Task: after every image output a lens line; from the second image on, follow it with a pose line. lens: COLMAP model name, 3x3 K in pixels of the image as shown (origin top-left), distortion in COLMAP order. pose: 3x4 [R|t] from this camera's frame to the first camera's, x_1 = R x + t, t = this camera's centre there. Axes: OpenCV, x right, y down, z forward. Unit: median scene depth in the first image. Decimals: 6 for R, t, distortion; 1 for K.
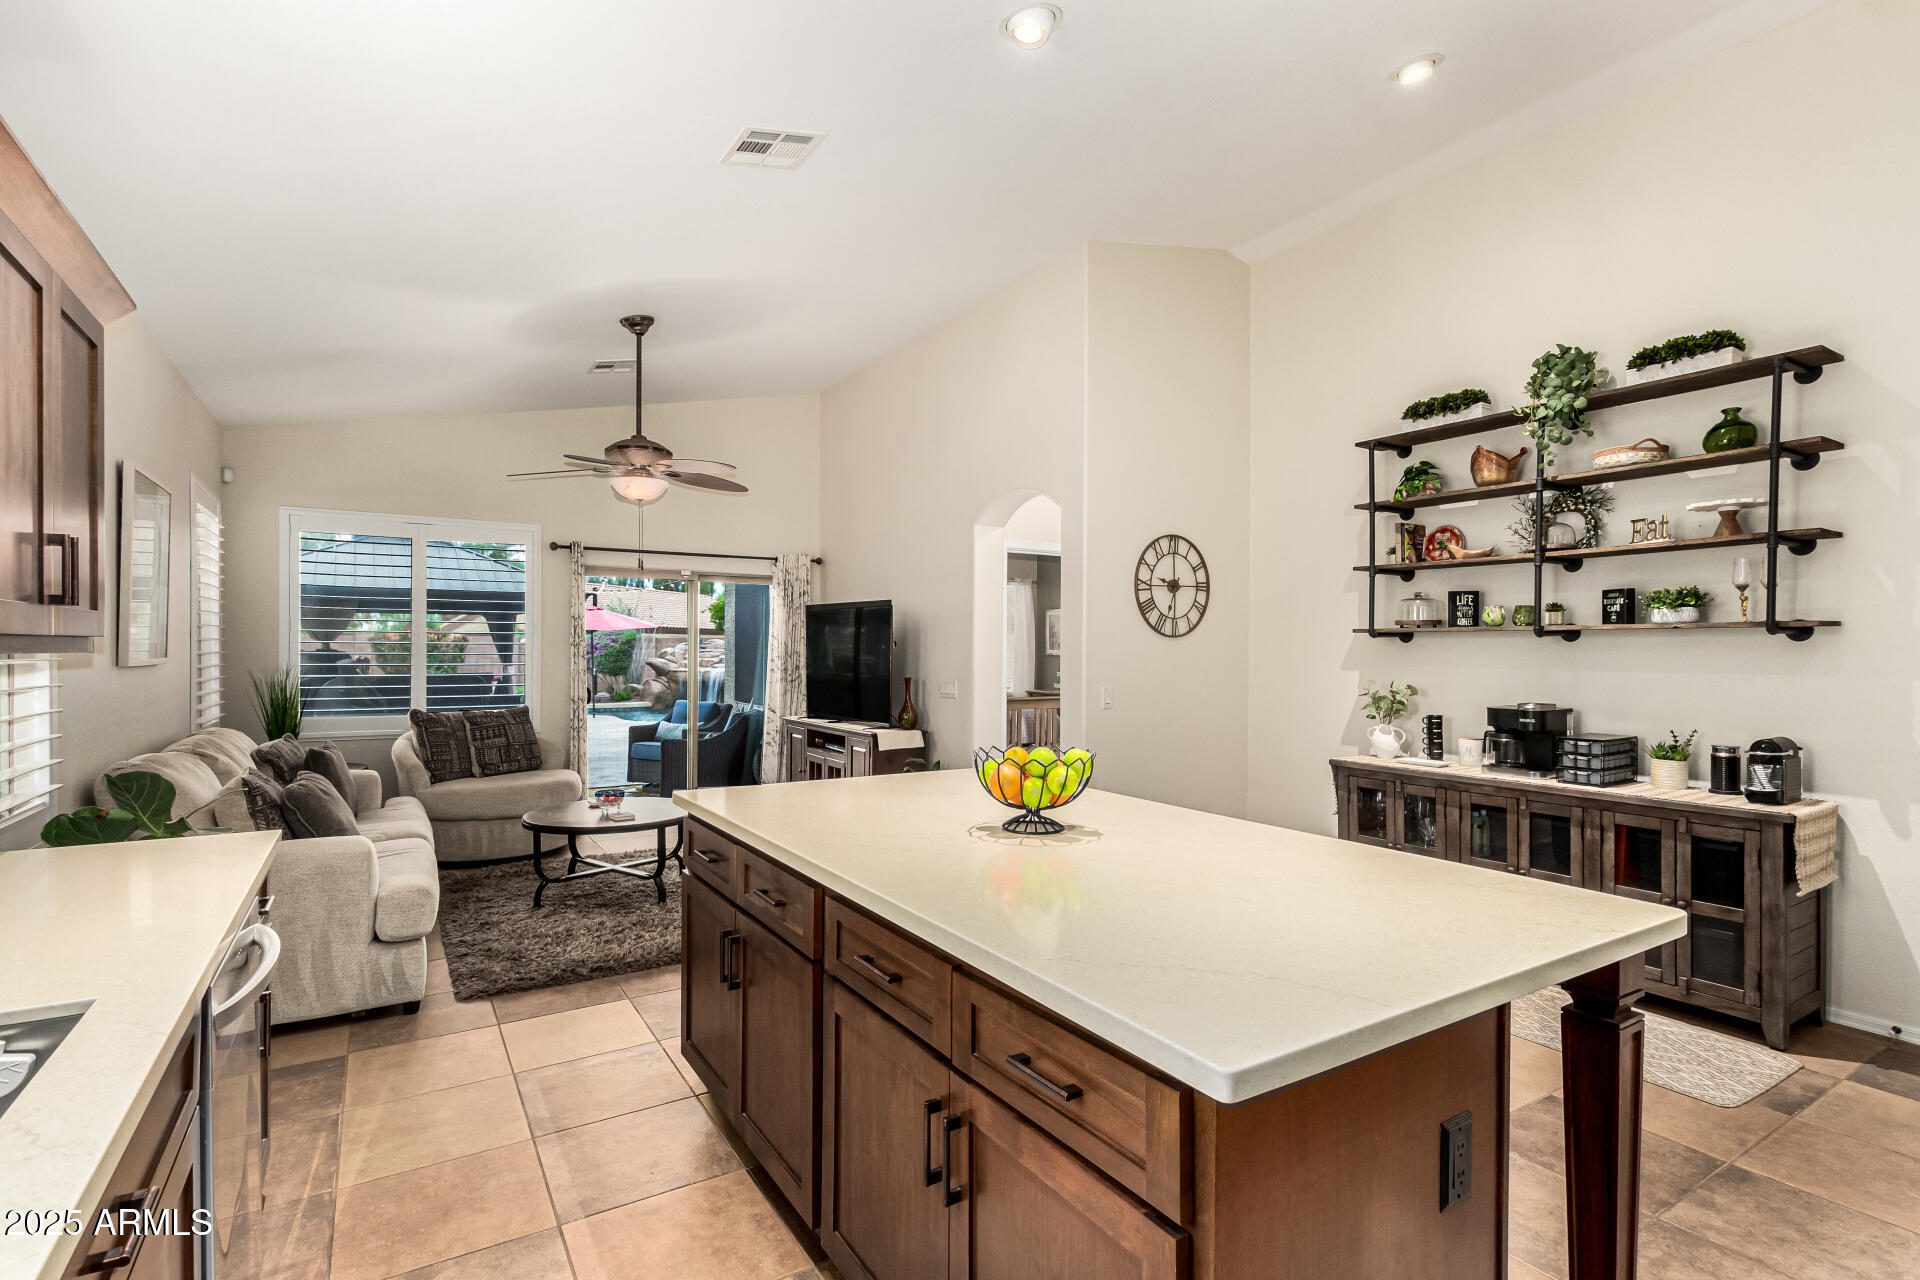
lens RADIAL K [[904.5, 0, 958.1], [0, 904.5, 649.5], [0, 0, 1]] dist [0.001791, -0.000021]
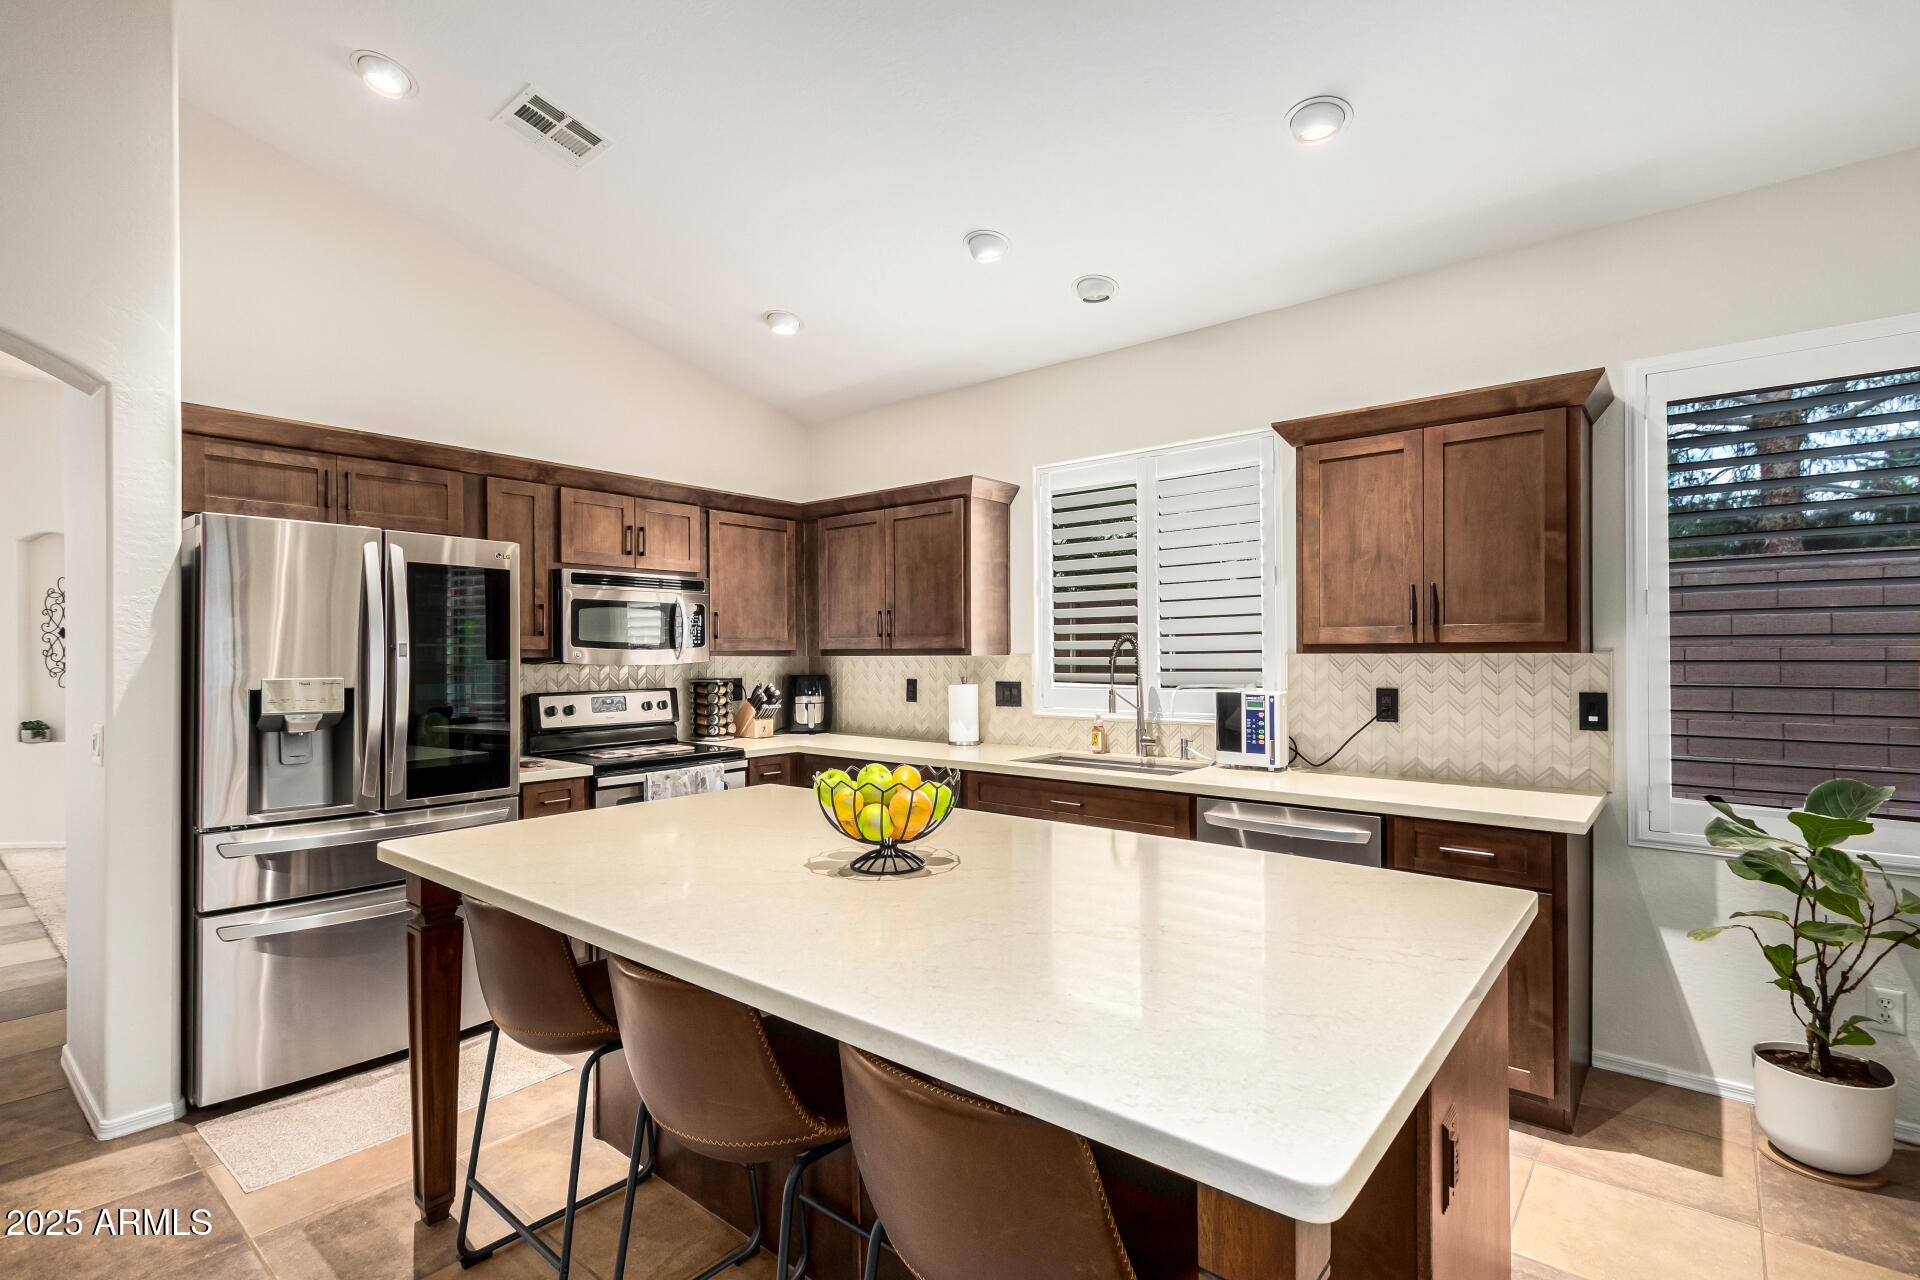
lens RADIAL K [[889.8, 0, 956.8], [0, 889.8, 647.1], [0, 0, 1]] dist [0.017699, -0.008548]
pose [[-0.950789, -0.001008, -0.309839, 0.112014], [0.000562, 0.999987, -0.004977, 0.000930], [0.309840, -0.004906, -0.950776, 0.704661]]
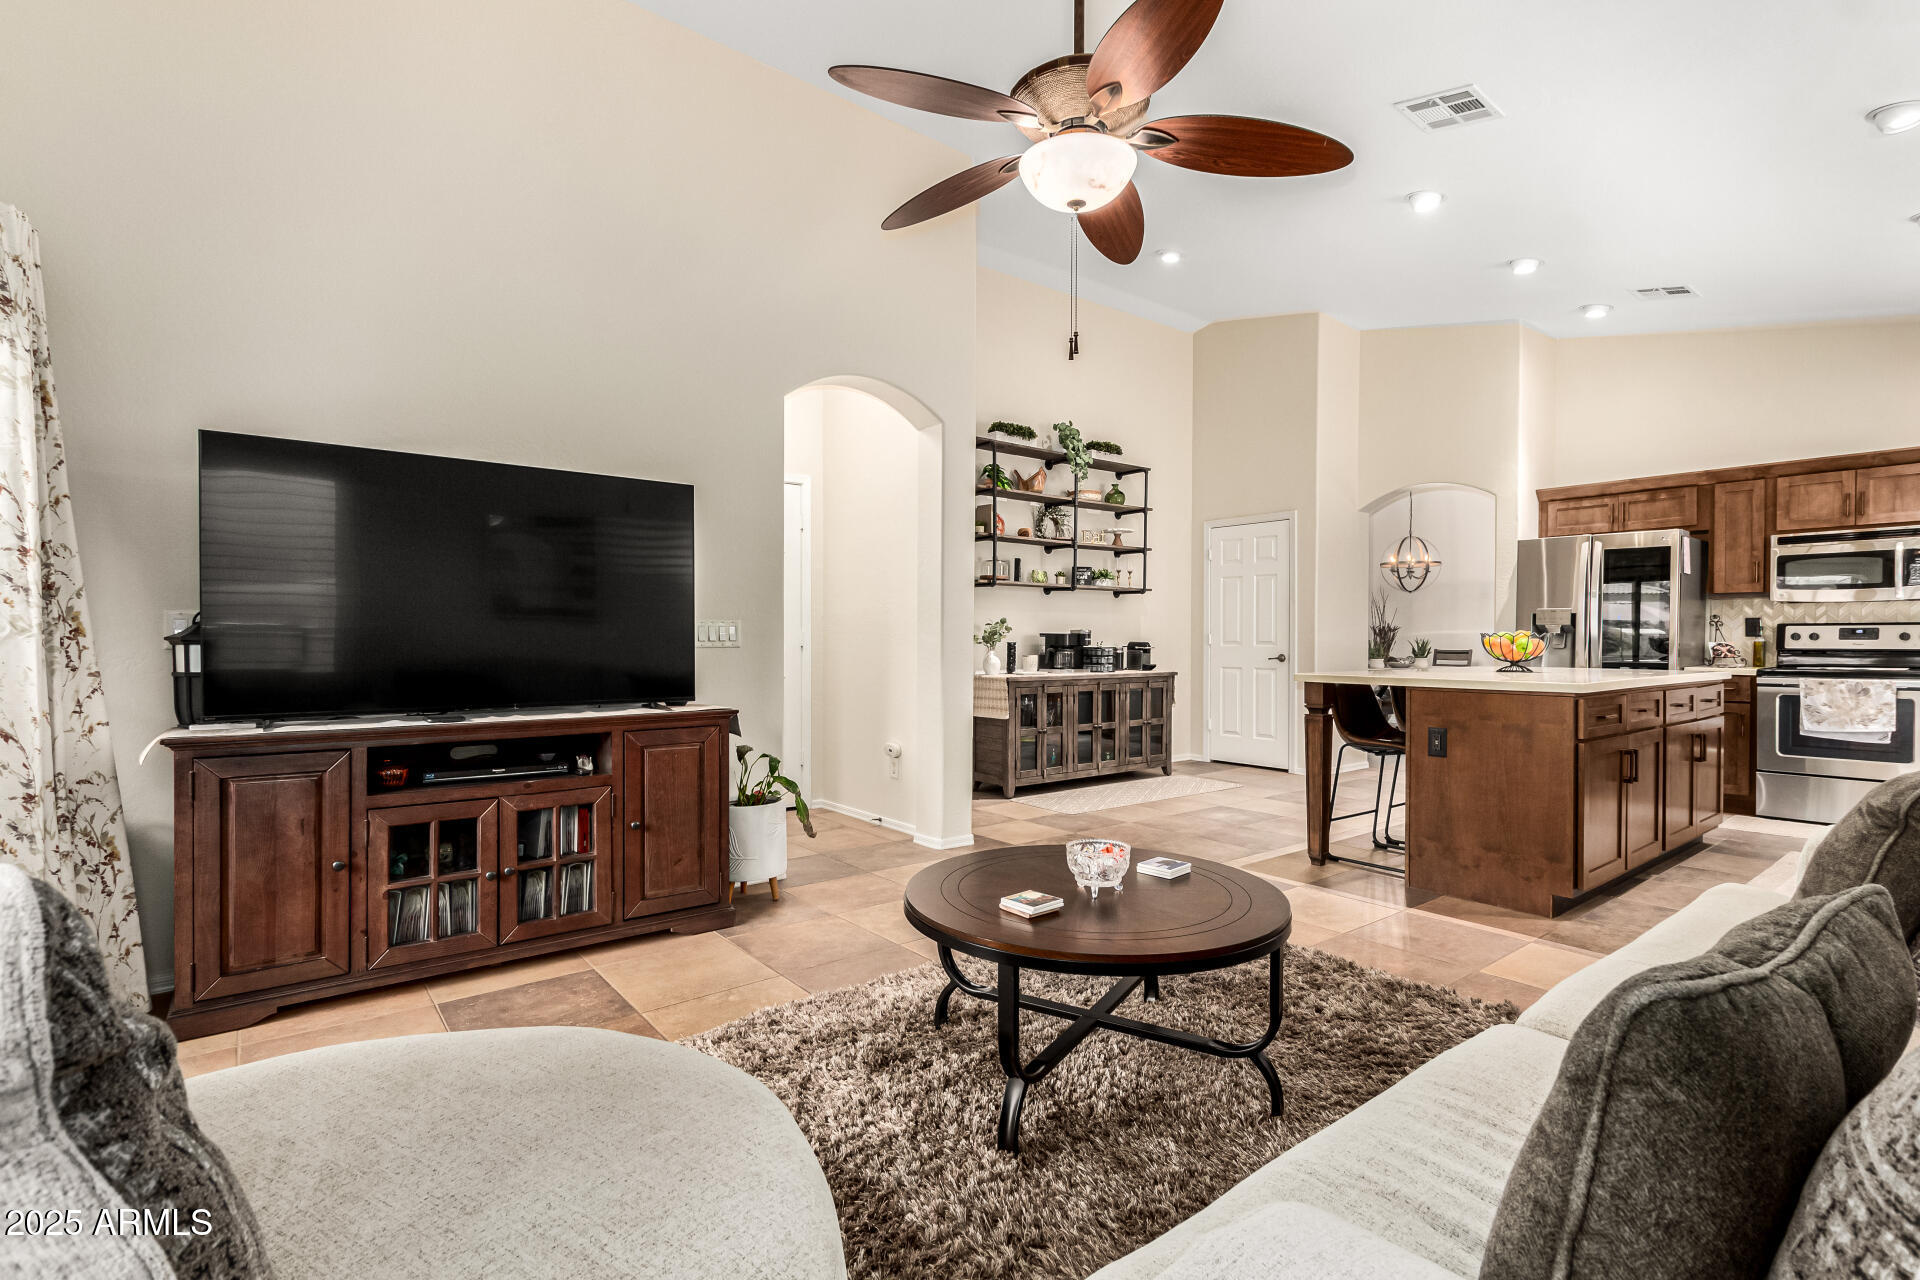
lens RADIAL K [[889.8, 0, 956.8], [0, 889.8, 647.1], [0, 0, 1]] dist [0.017699, -0.008548]
pose [[-0.091045, -0.016237, 0.995714, -0.684705], [-0.002836, 0.999867, 0.016045, 0.045305], [-0.995843, -0.001363, -0.091079, 0.939693]]
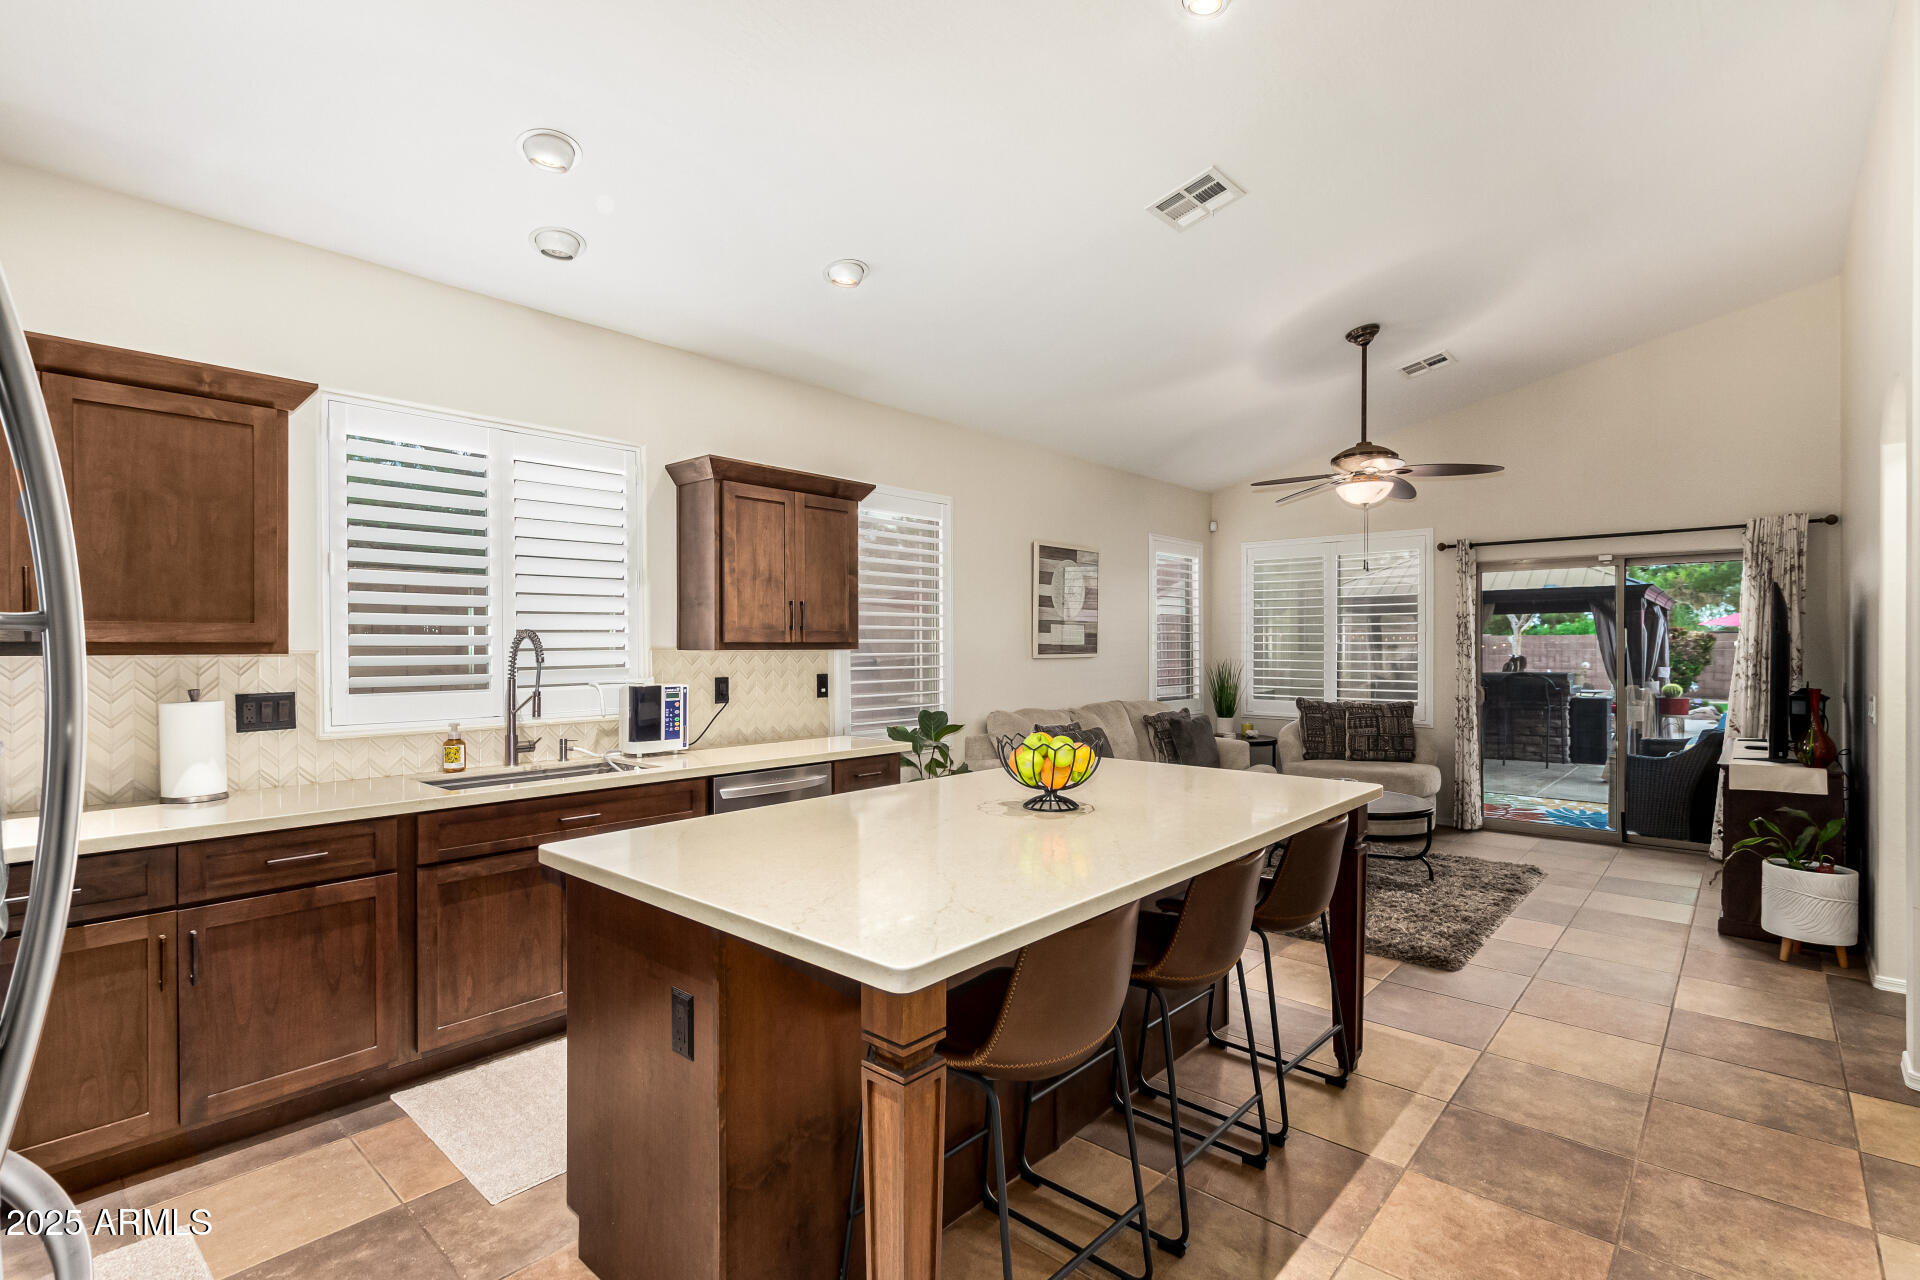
lens RADIAL K [[897.1, 0, 958.3], [0, 897.1, 646.2], [0, 0, 1]] dist [0.002252, -0.000501]
pose [[0.275050, -0.005074, -0.961416, 0.437146], [0.000872, 0.999987, -0.005028, 0.002967], [0.961429, 0.000545, 0.275051, 0.228847]]
